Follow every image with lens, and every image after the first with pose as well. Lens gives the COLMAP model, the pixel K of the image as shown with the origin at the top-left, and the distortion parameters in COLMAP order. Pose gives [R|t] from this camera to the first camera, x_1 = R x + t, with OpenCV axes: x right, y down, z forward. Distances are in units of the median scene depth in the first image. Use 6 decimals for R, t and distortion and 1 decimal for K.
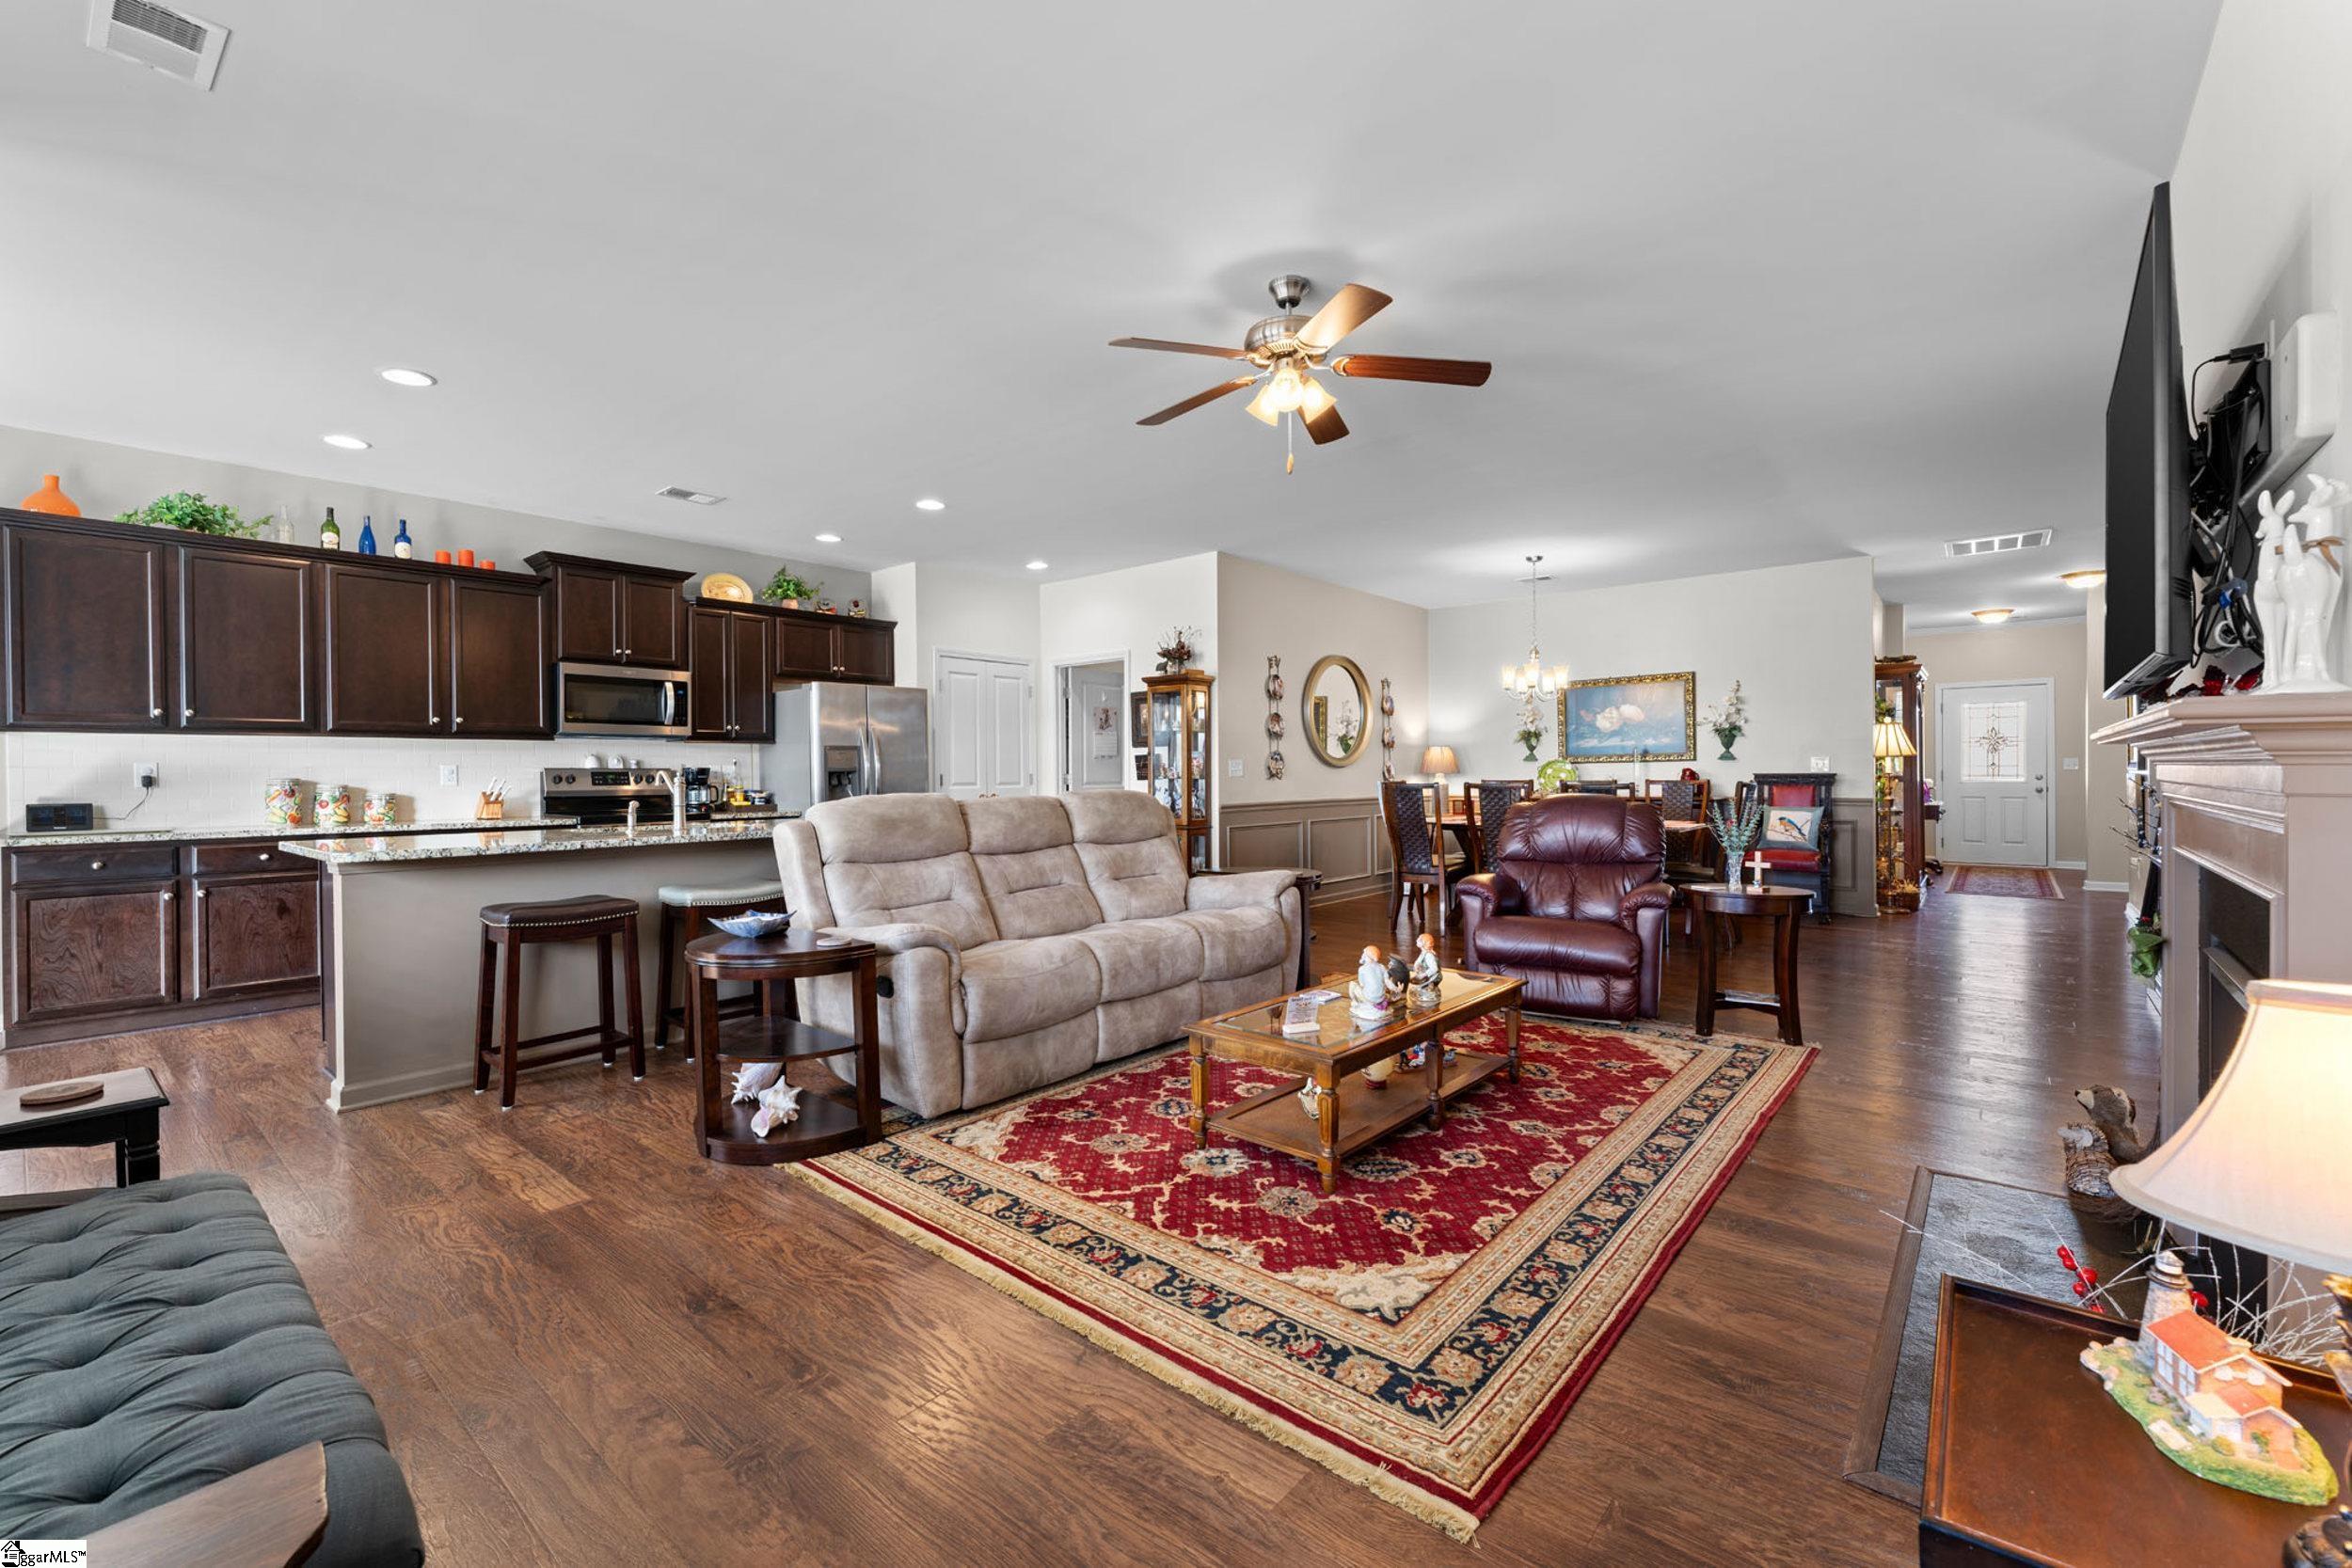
lens RADIAL K [[973.6, 0, 1176.2], [0, 973.6, 778.3], [0, 0, 1]] dist [0.001247, -0.000523]
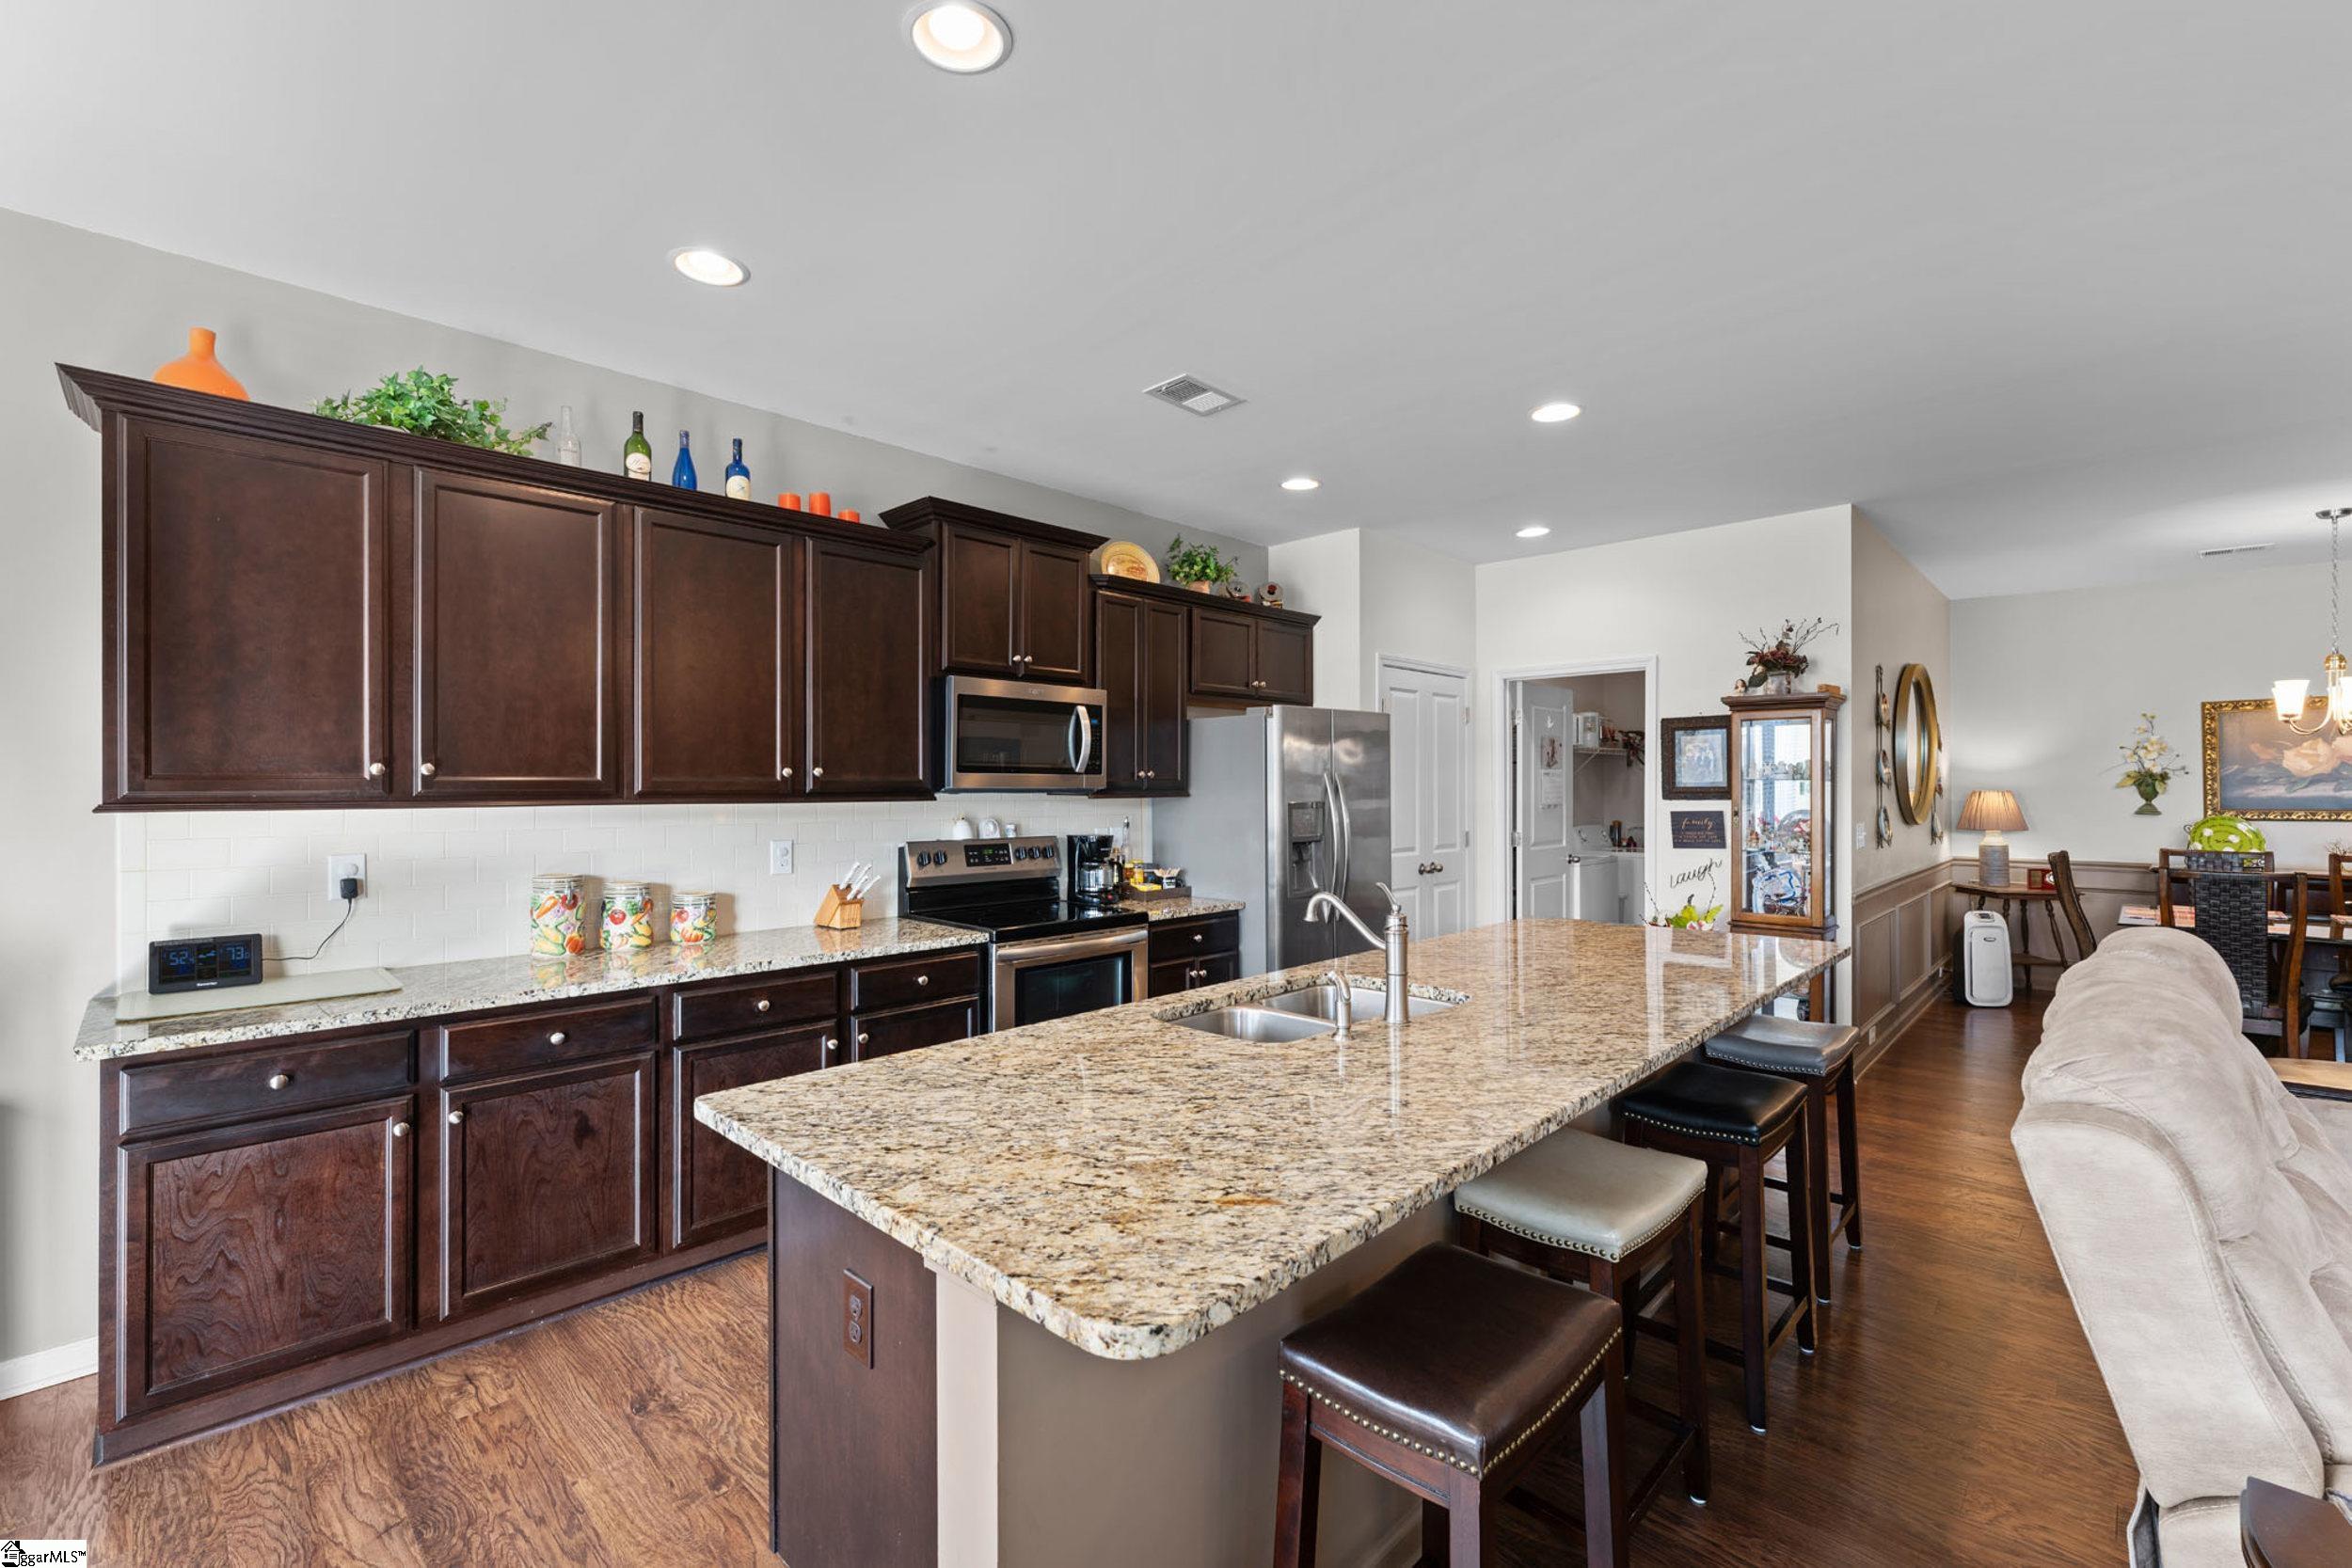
lens RADIAL K [[999.6, 0, 1176.0], [0, 999.6, 784.0], [0, 0, 1]] dist [0.000034, 0.000047]
pose [[0.997520, 0.007648, -0.069964, -0.438942], [-0.008138, 0.999944, -0.006714, -0.046373], [0.069908, 0.007267, 0.997527, 0.371576]]
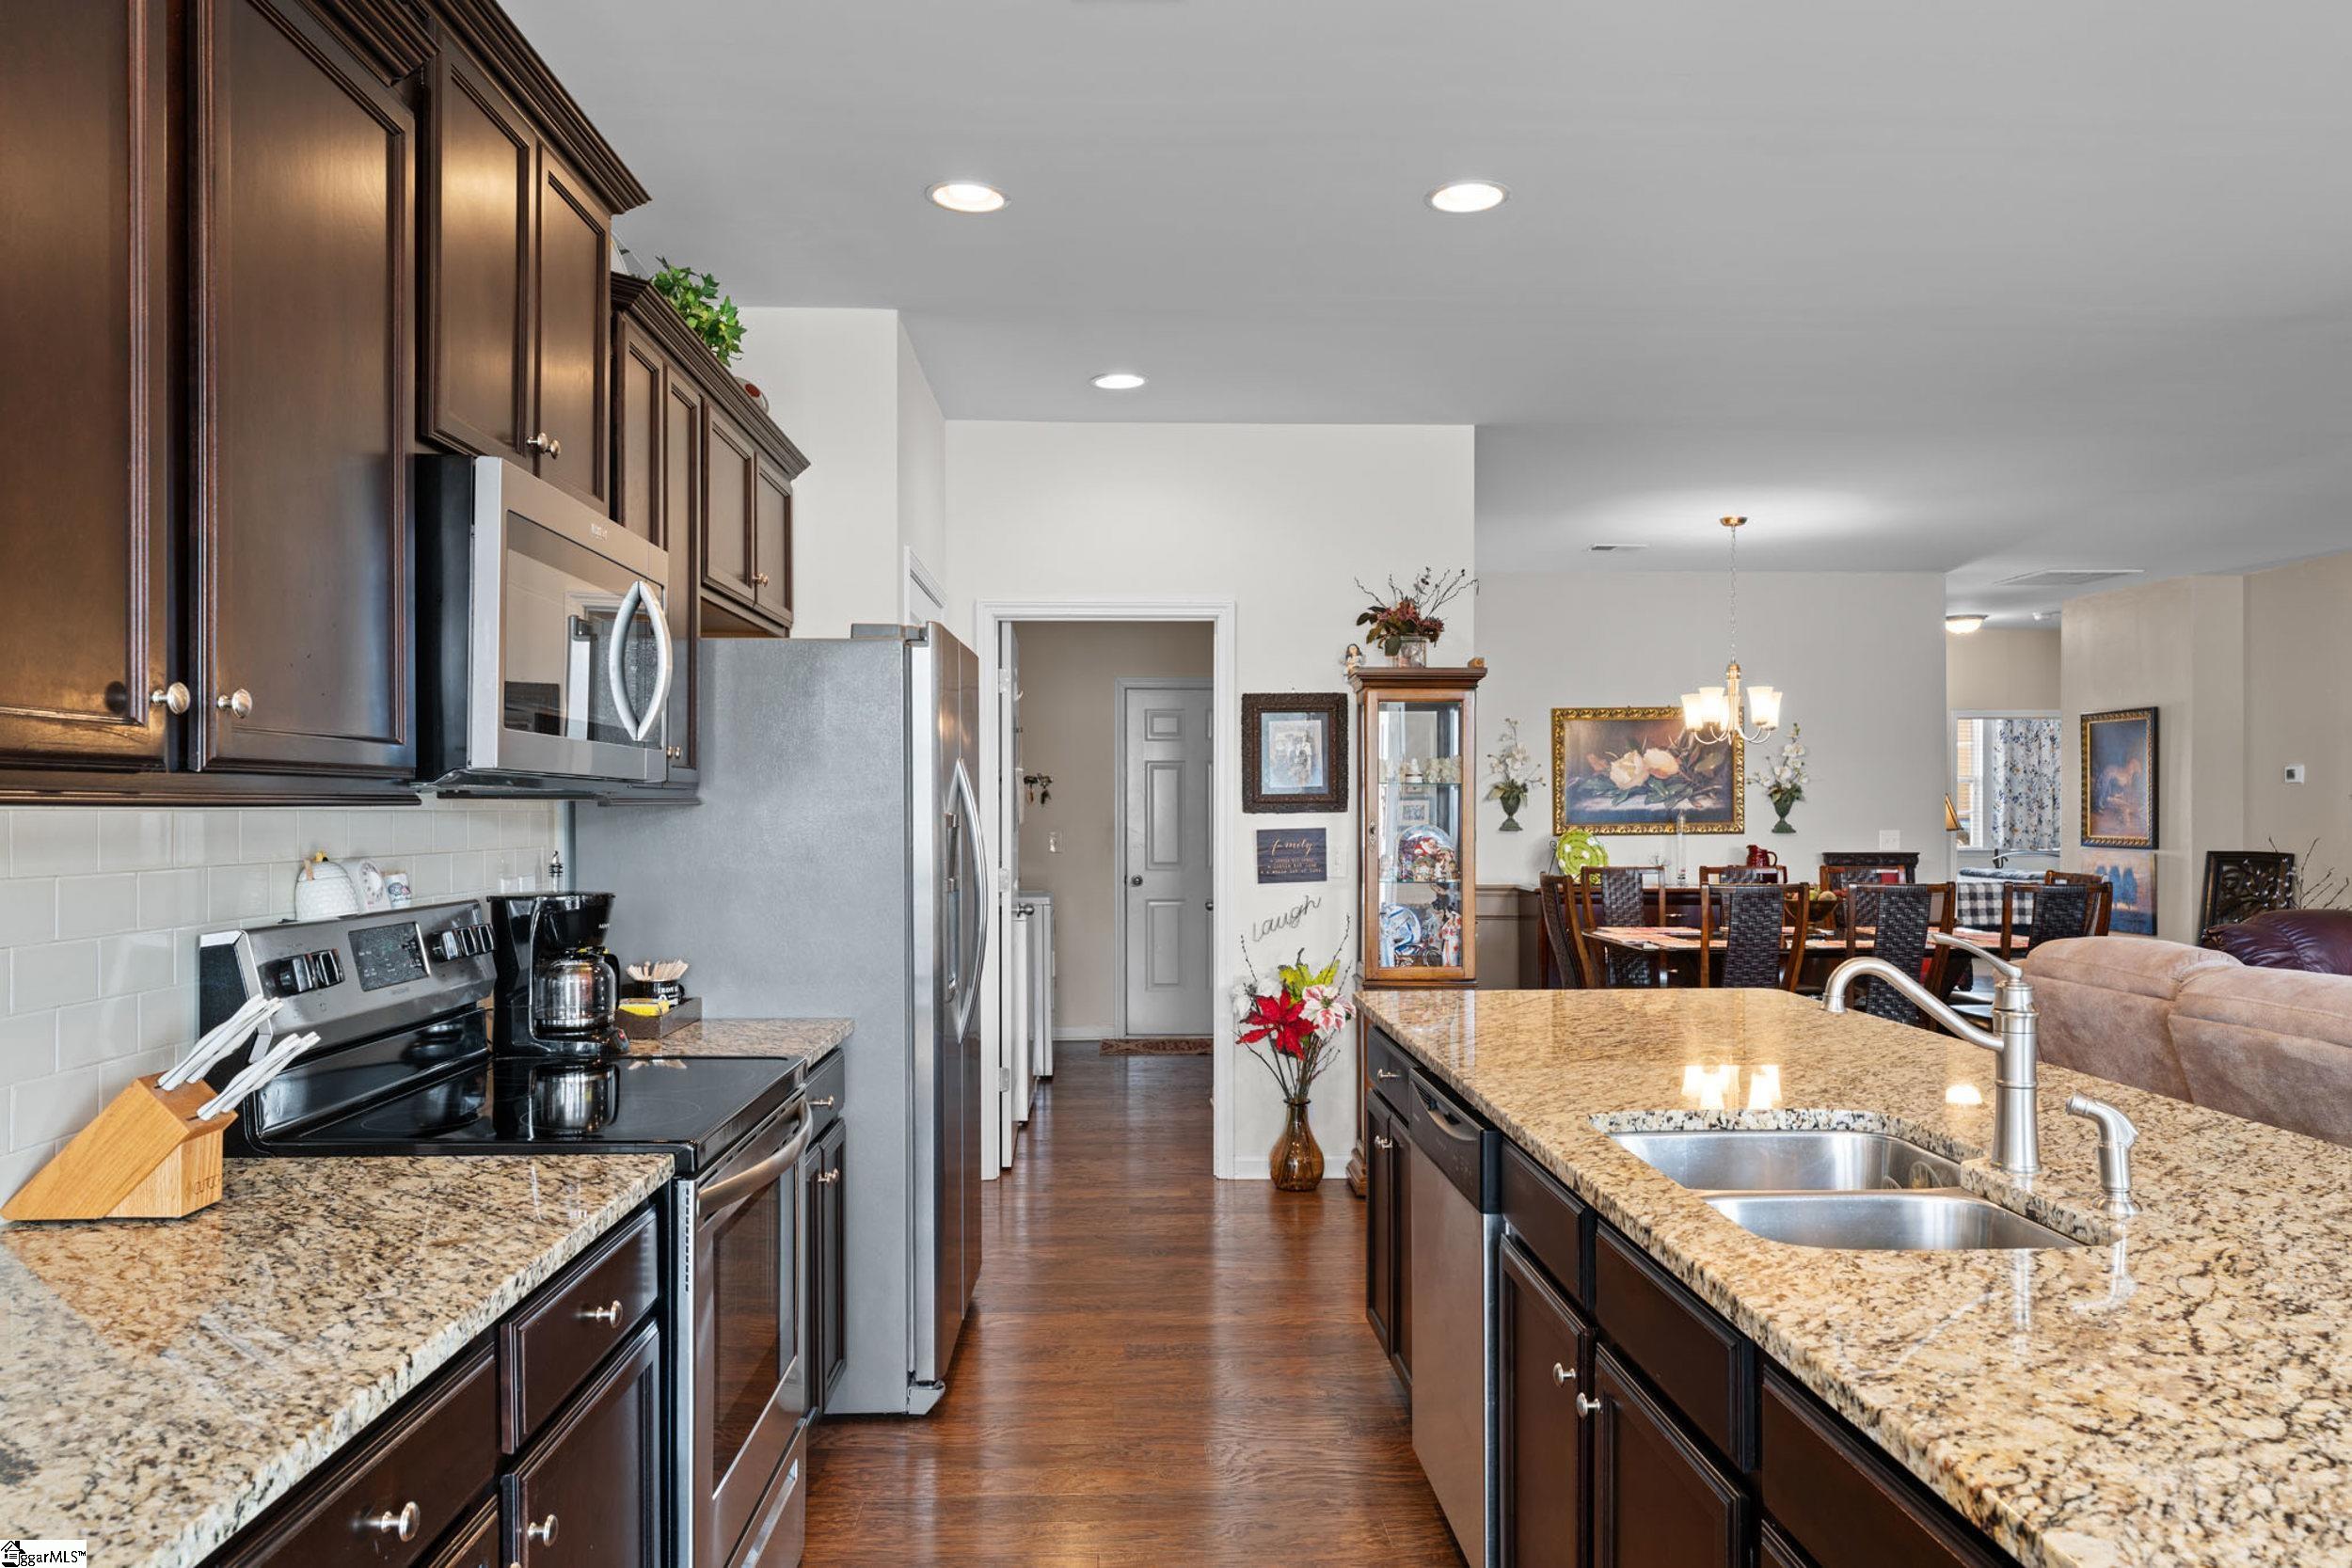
lens RADIAL K [[1569.0, 0, 1172.4], [0, 1569.0, 815.3], [0, 0, 1]] dist [0.002553, -0.000141]
pose [[0.741369, 0.004552, 0.671083, -0.746734], [-0.001573, 0.999986, -0.005046, -0.035394], [-0.671096, 0.002685, 0.741365, 0.620672]]
